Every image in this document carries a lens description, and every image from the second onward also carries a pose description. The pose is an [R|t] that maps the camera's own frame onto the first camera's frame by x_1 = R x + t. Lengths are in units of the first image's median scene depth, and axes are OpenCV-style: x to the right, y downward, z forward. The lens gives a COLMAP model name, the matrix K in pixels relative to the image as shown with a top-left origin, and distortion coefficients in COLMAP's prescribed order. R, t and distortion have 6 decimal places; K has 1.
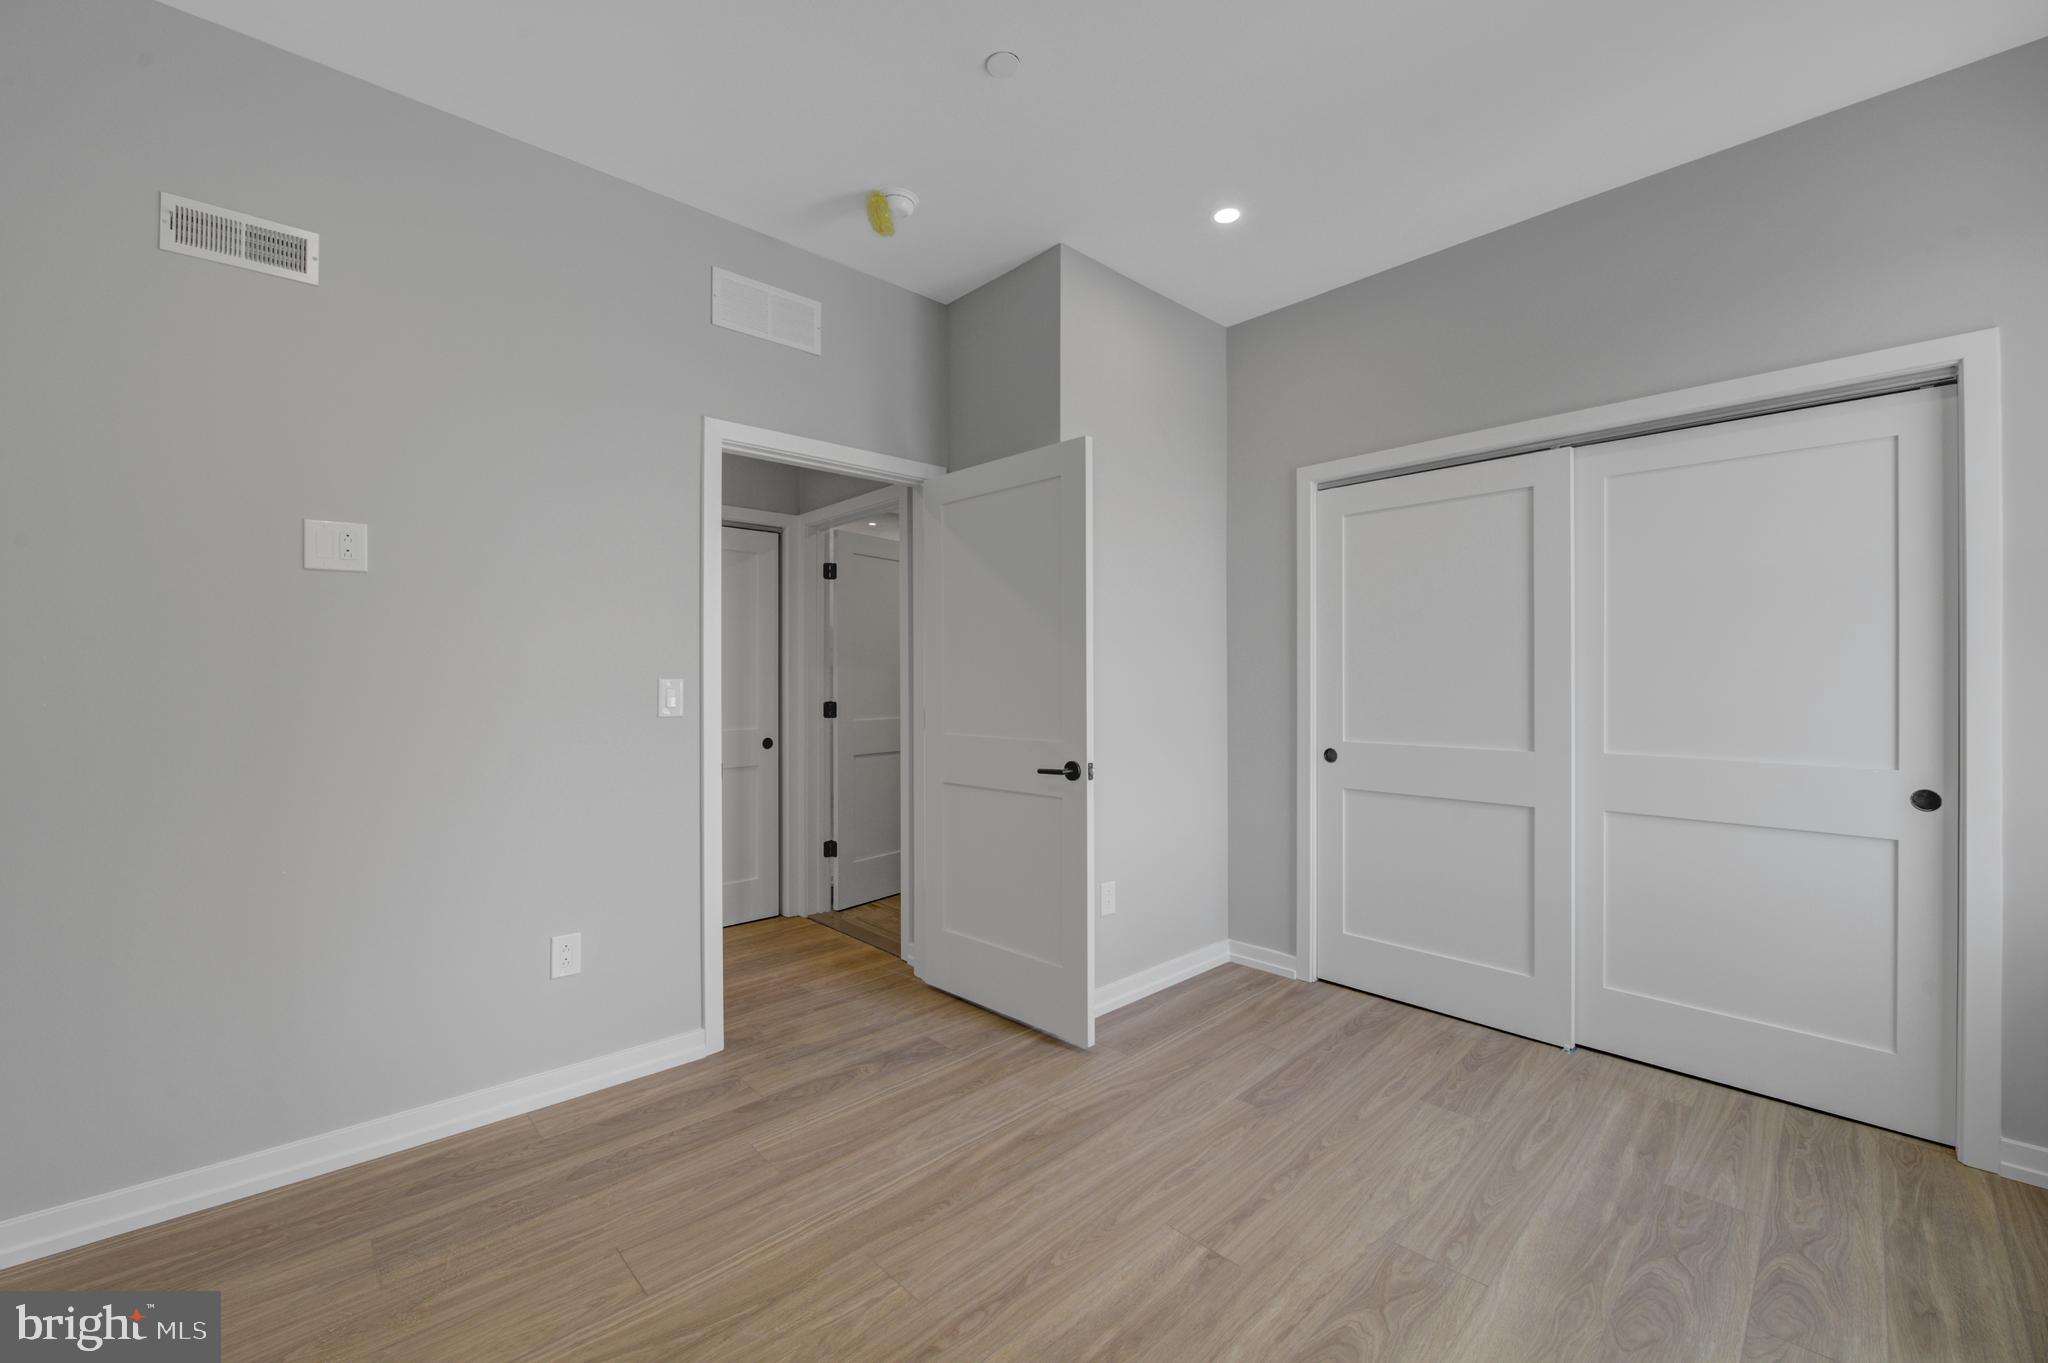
lens RADIAL K [[814.3, 0, 1034.7], [0, 814.3, 659.7], [0, 0, 1]] dist [0.001017, -0.008571]
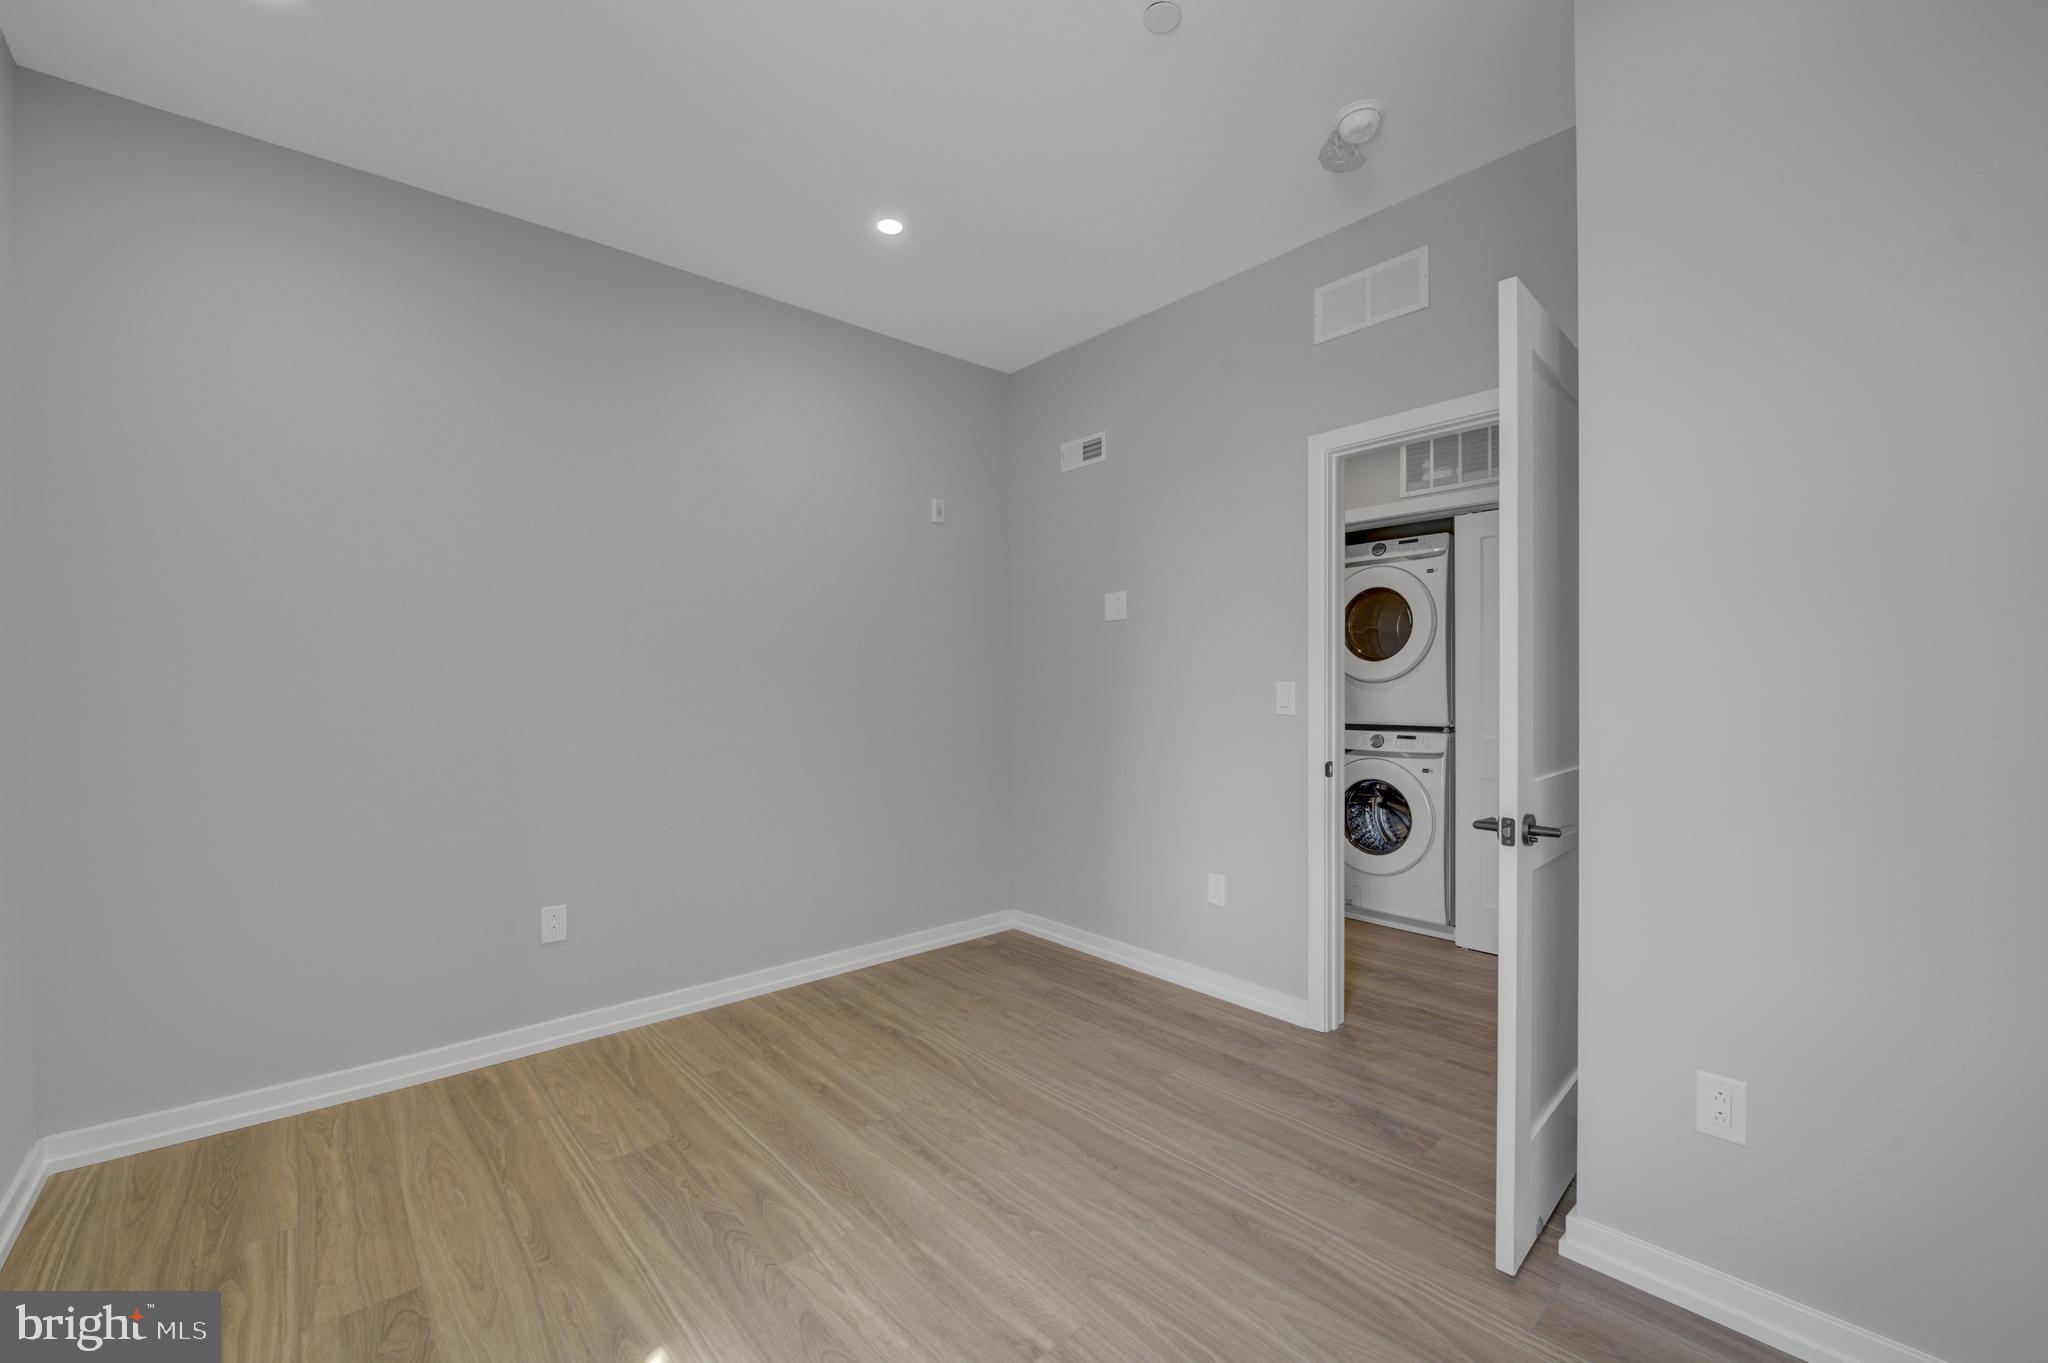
lens RADIAL K [[817.9, 0, 1024.0], [0, 817.9, 681.5], [0, 0, 1]] dist [-0.018699, -0.000088]
pose [[-0.037586, -0.004016, -0.999285, 0.849102], [0.032053, 0.999473, -0.005223, 0.021673], [0.998779, -0.032227, -0.037438, 0.820535]]
